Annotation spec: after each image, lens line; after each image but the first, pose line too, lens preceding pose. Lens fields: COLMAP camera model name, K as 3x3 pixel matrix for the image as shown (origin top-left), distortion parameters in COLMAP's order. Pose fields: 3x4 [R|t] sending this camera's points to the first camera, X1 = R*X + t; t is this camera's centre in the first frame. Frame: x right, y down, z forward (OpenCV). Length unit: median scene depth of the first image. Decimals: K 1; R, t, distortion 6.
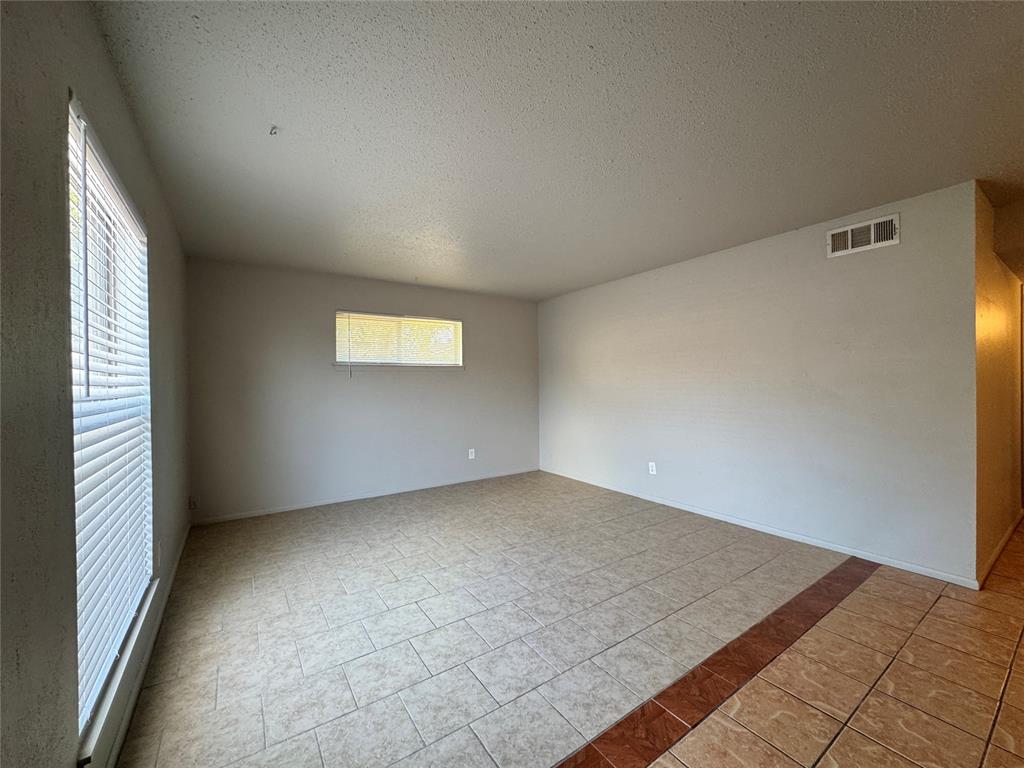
lens RADIAL K [[407.6, 0, 513.5], [0, 407.6, 383.1], [0, 0, 1]] dist [-0.001024, 0.000247]
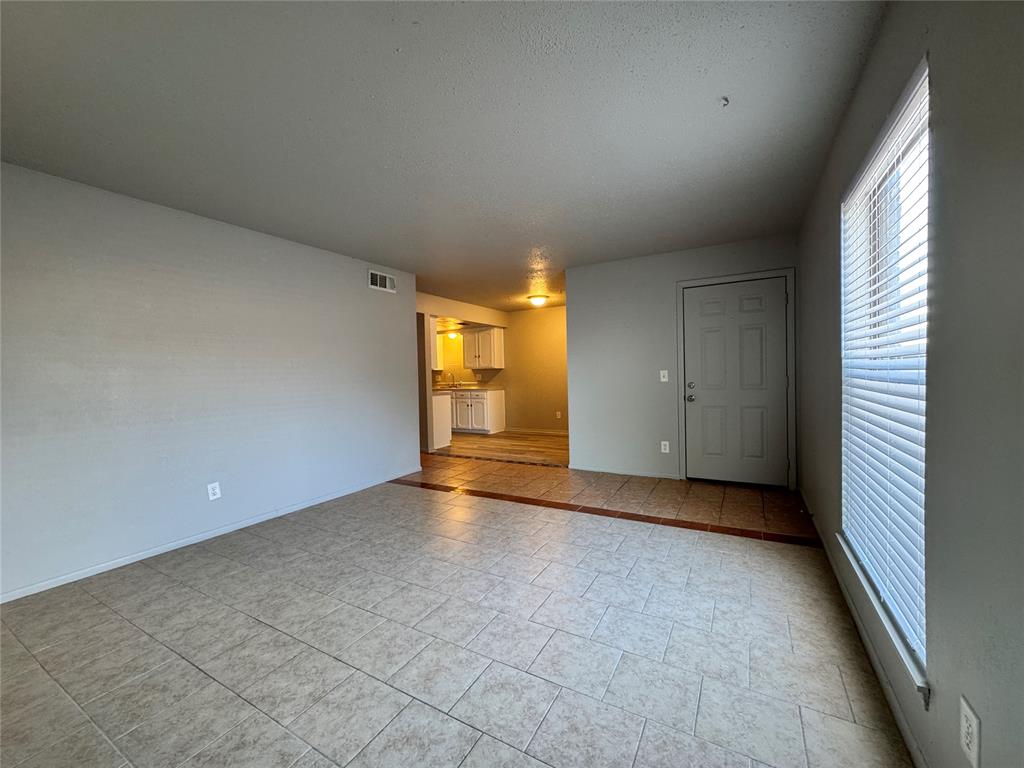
lens RADIAL K [[407.6, 0, 511.7], [0, 407.6, 384.4], [0, 0, 1]] dist [-0.001024, 0.000247]
pose [[-0.433967, -0.002980, 0.900924, -0.866404], [0.029640, 0.999406, 0.017583, 0.034579], [-0.900441, 0.034334, -0.433621, 1.325229]]
